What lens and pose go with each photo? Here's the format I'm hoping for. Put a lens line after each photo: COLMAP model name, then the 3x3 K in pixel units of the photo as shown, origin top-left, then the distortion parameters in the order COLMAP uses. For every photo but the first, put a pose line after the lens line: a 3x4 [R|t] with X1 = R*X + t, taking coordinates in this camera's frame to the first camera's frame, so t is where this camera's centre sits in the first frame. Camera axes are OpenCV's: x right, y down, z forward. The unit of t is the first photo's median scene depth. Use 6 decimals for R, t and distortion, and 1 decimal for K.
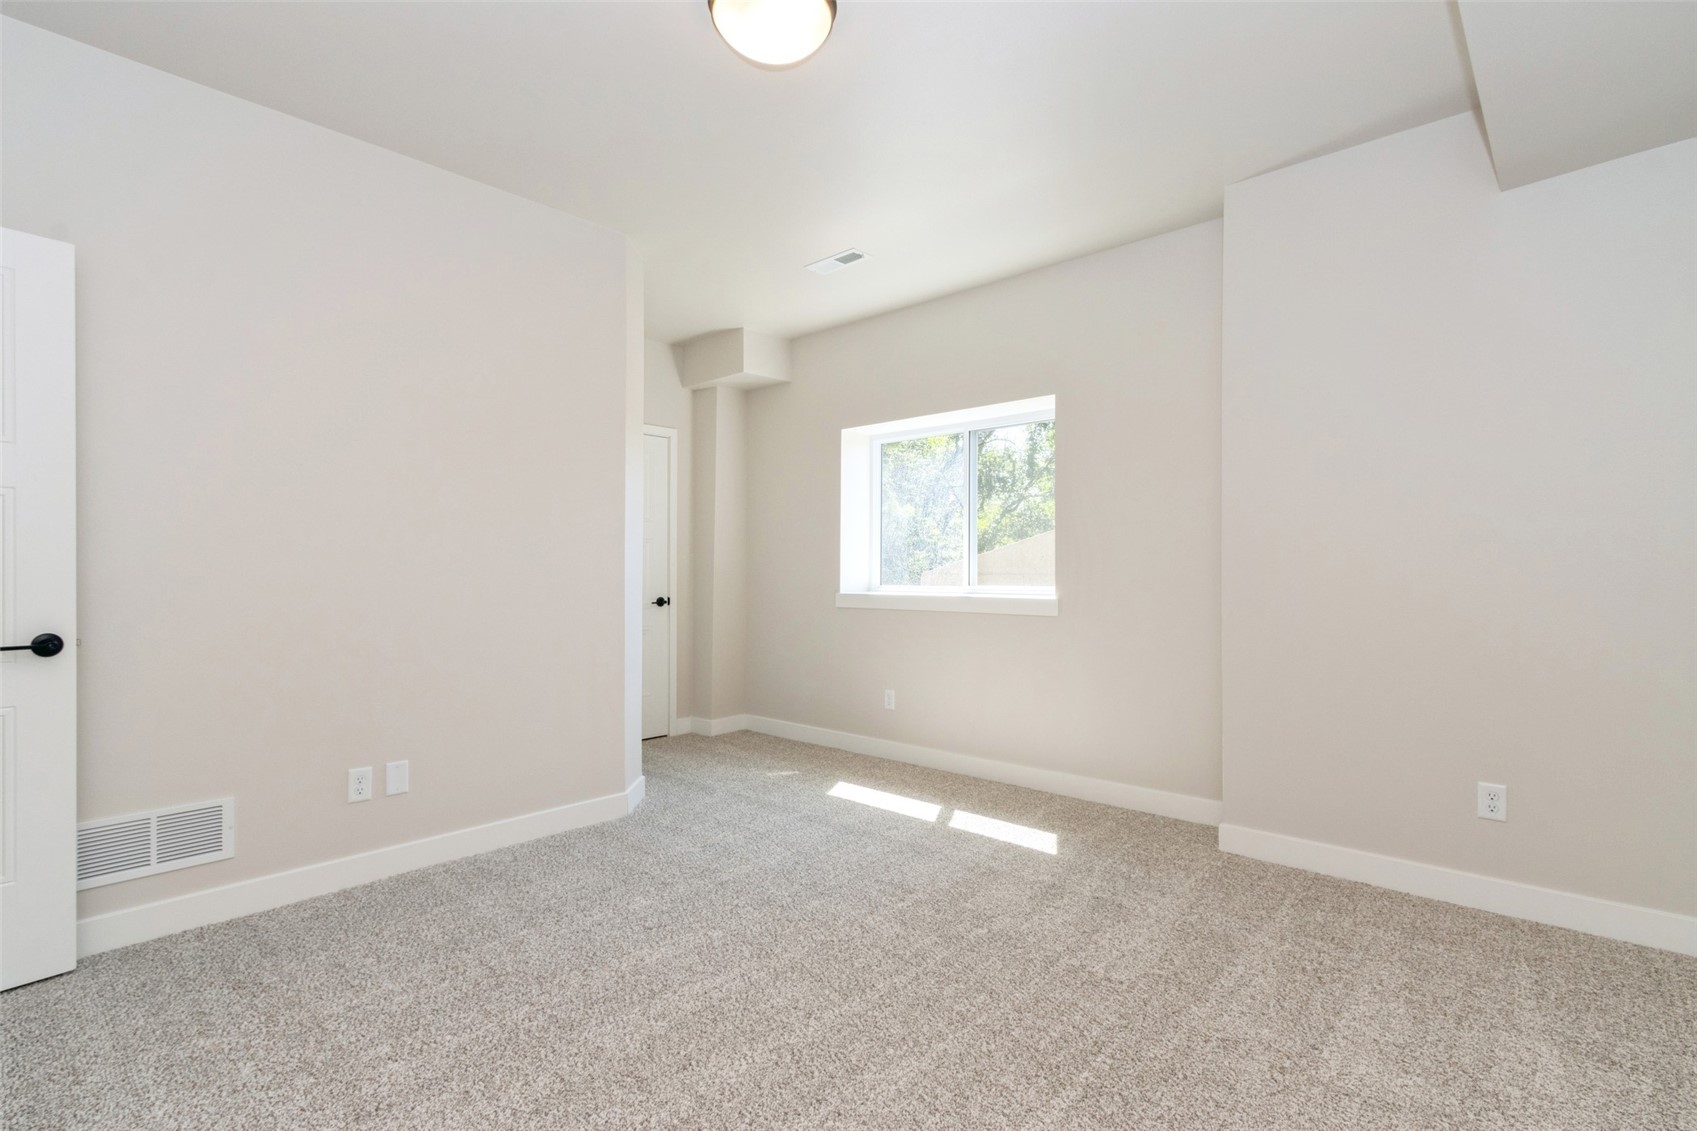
lens RADIAL K [[801.4, 0, 844.9], [0, 801.4, 571.1], [0, 0, 1]] dist [0.000069, -0.000107]
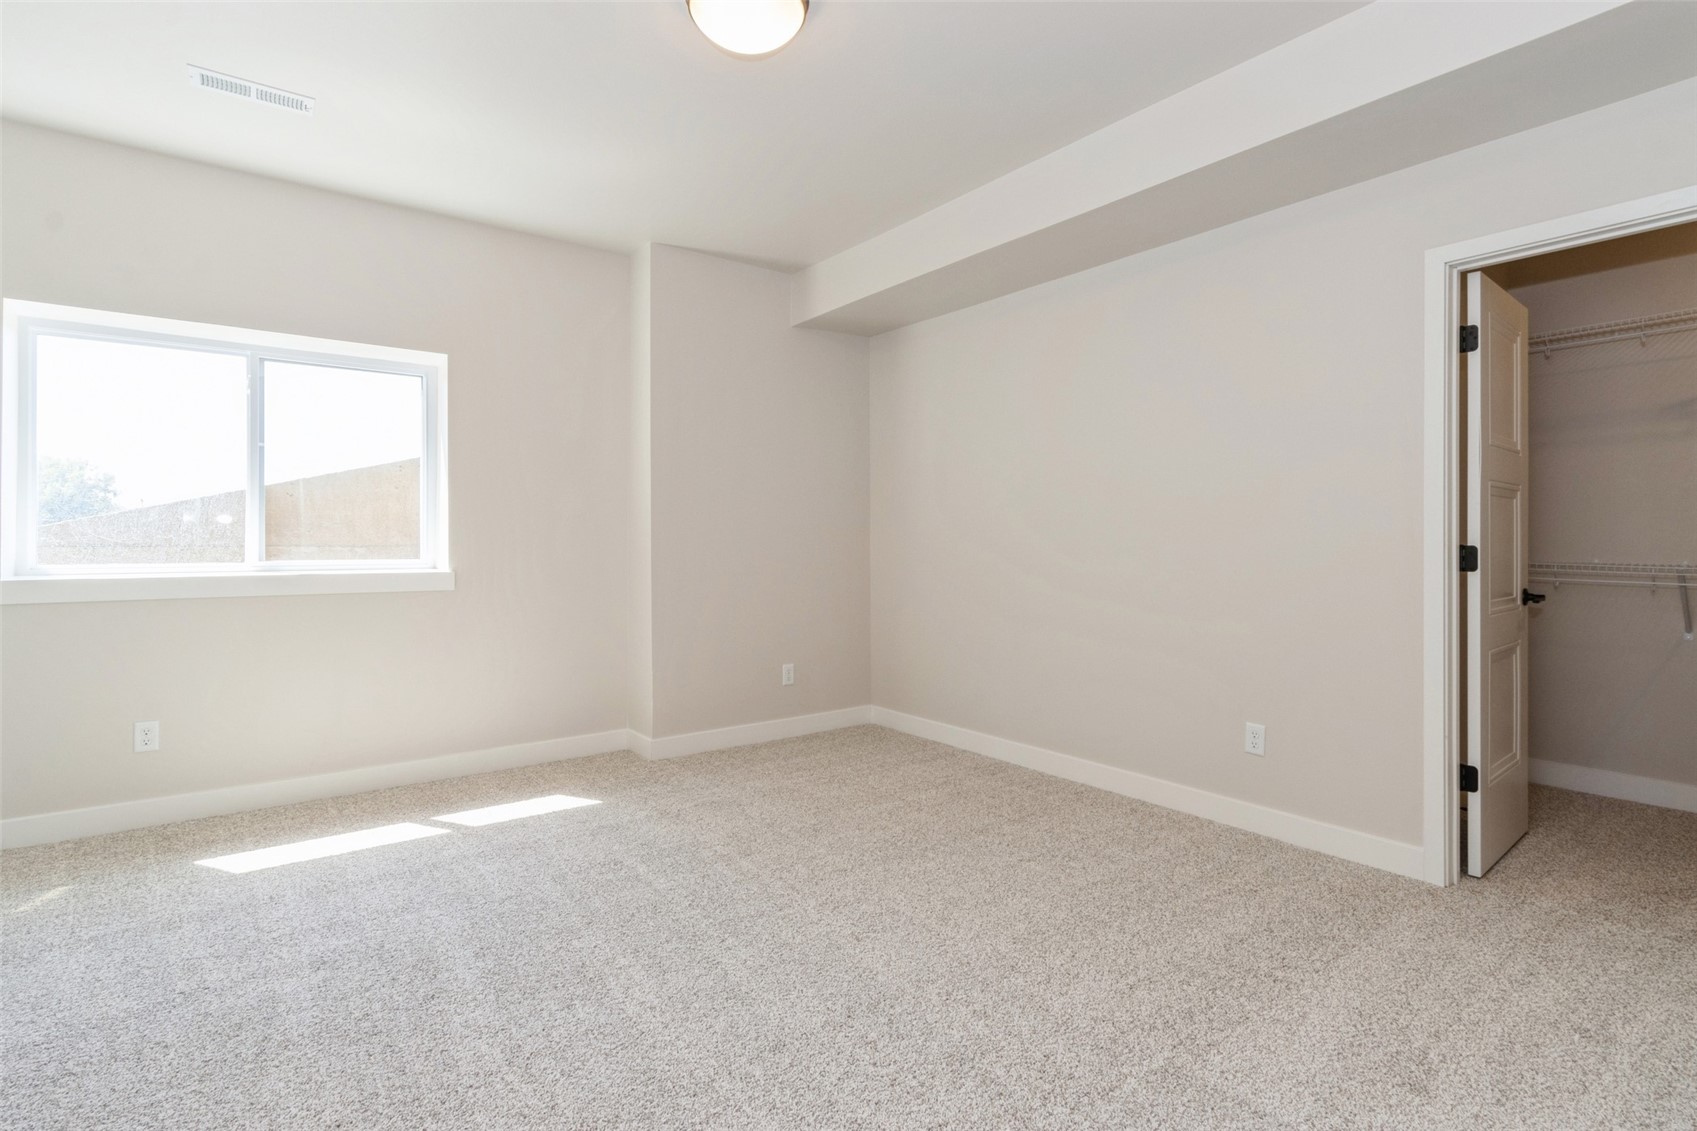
lens RADIAL K [[826.1, 0, 844.3], [0, 826.1, 558.2], [0, 0, 1]] dist [0.000601, 0.000216]
pose [[0.170408, -0.020127, 0.985168, -0.680337], [-0.000862, 0.999788, 0.020575, -0.001353], [-0.985373, -0.004355, 0.170355, 0.422186]]
